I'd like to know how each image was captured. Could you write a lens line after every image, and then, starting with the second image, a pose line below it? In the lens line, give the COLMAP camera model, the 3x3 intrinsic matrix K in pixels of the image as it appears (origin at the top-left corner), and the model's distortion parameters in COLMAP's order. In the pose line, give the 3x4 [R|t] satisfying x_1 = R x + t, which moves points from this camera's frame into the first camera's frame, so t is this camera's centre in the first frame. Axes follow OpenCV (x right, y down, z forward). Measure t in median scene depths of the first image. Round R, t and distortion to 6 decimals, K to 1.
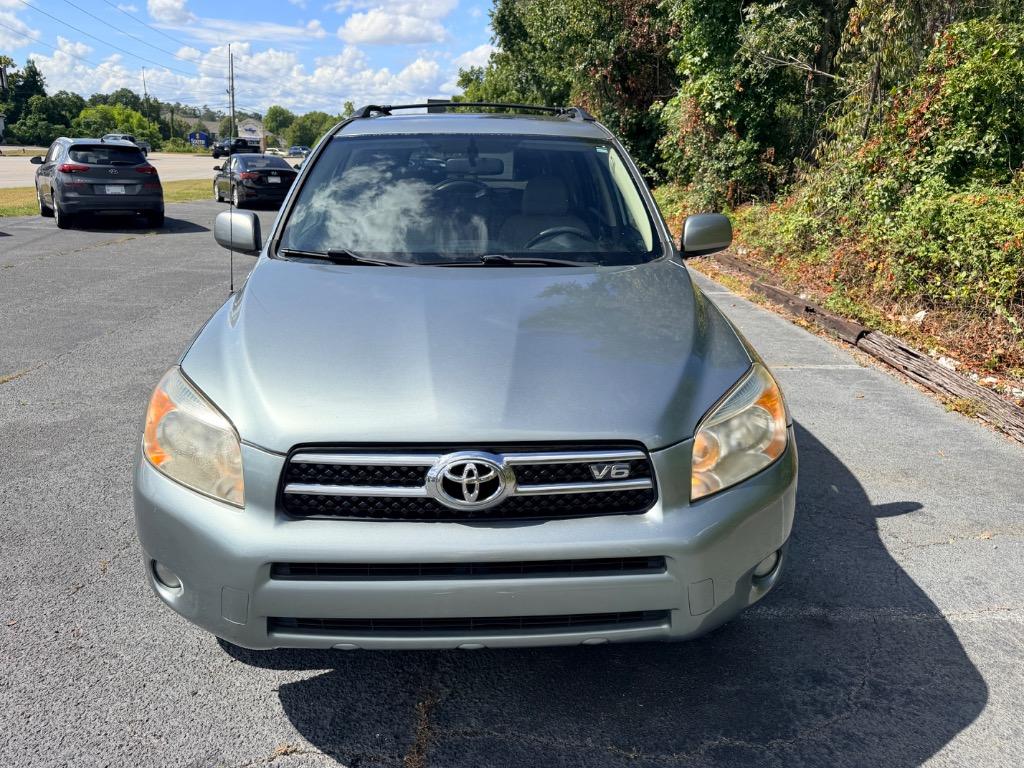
lens RADIAL K [[739.2, 0, 512.0], [0, 739.2, 384.0], [0, 0, 1]] dist [0.030368, -0.043073]
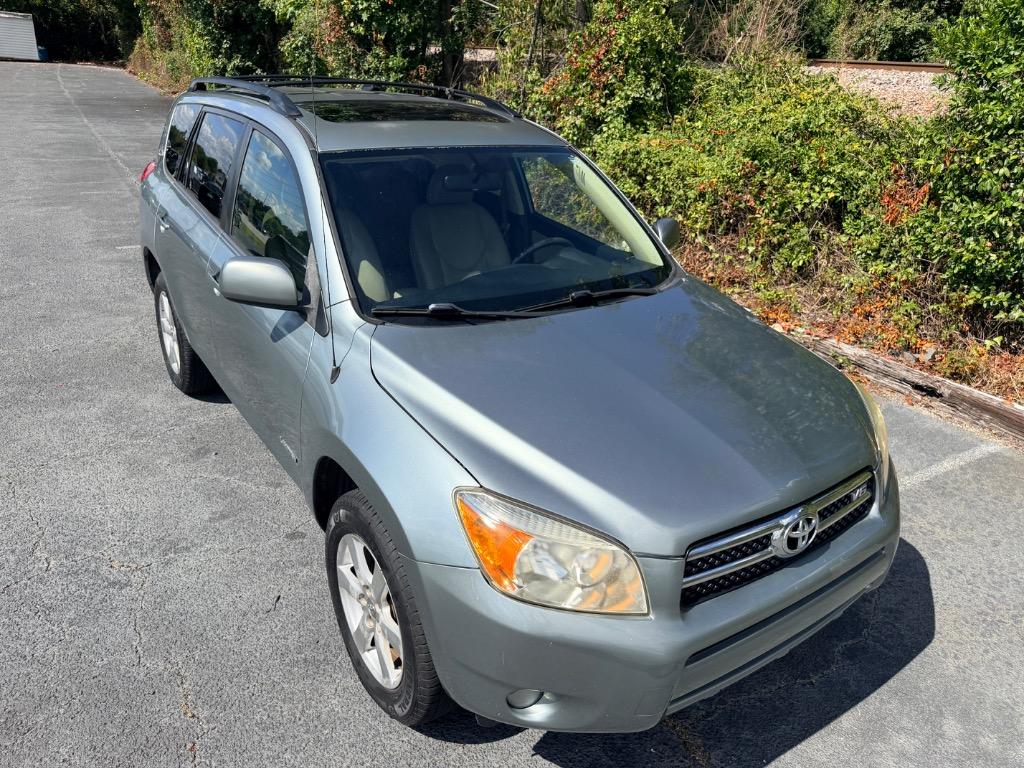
lens RADIAL K [[739.9, 0, 515.9], [0, 739.9, 389.9], [0, 0, 1]] dist [0.035123, -0.057809]
pose [[0.839075, -0.188838, 0.510189, -0.257688], [0.110862, 0.977496, 0.179476, -0.092668], [-0.532599, -0.094033, 0.841128, 0.060499]]
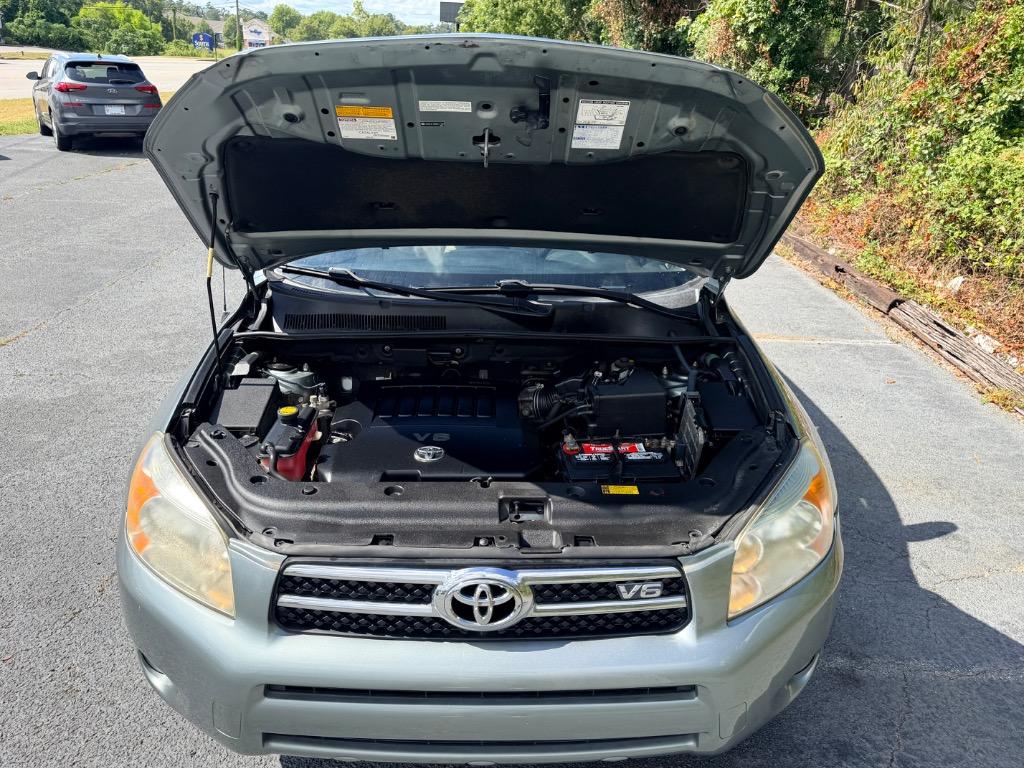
lens RADIAL K [[739.9, 0, 508.8], [0, 739.9, 382.3], [0, 0, 1]] dist [0.015275, -0.019224]
pose [[0.999656, 0.020457, -0.016385, -0.003878], [-0.018495, 0.993529, 0.112067, -0.058843], [0.018572, -0.111725, 0.993566, 0.034414]]
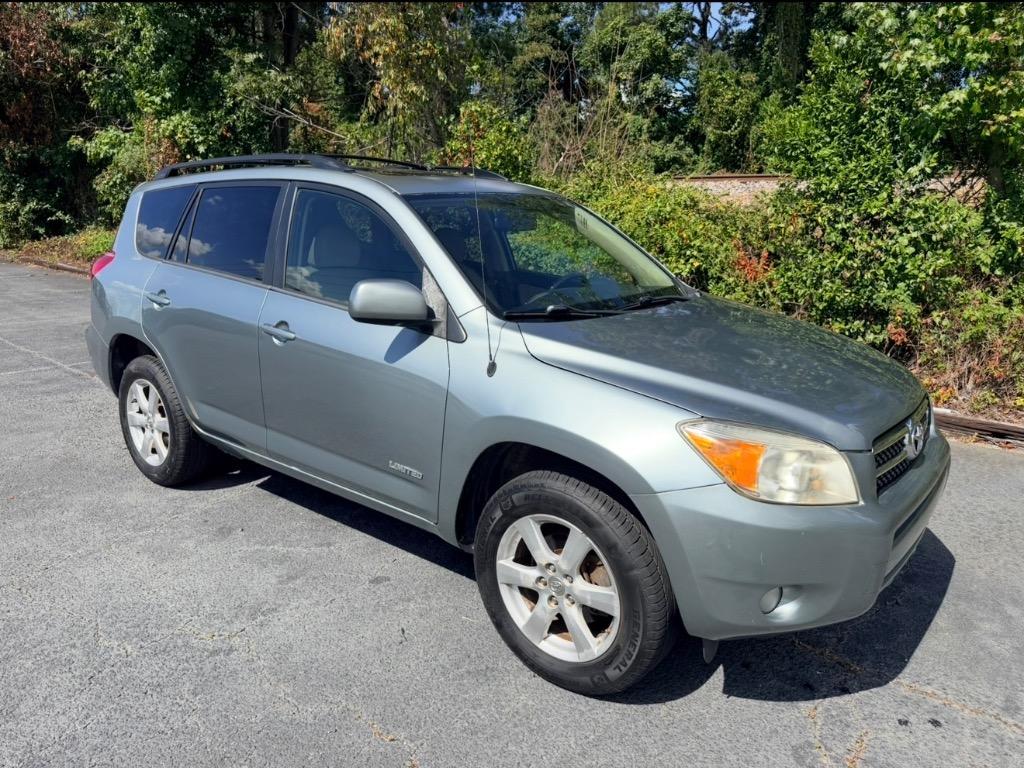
lens RADIAL K [[739.2, 0, 512.0], [0, 739.2, 384.0], [0, 0, 1]] dist [0.030368, -0.043073]
pose [[0.651671, -0.173373, 0.738422, -0.421259], [0.209372, 0.976820, 0.044572, -0.053373], [-0.729033, 0.125559, 0.672864, 0.142941]]
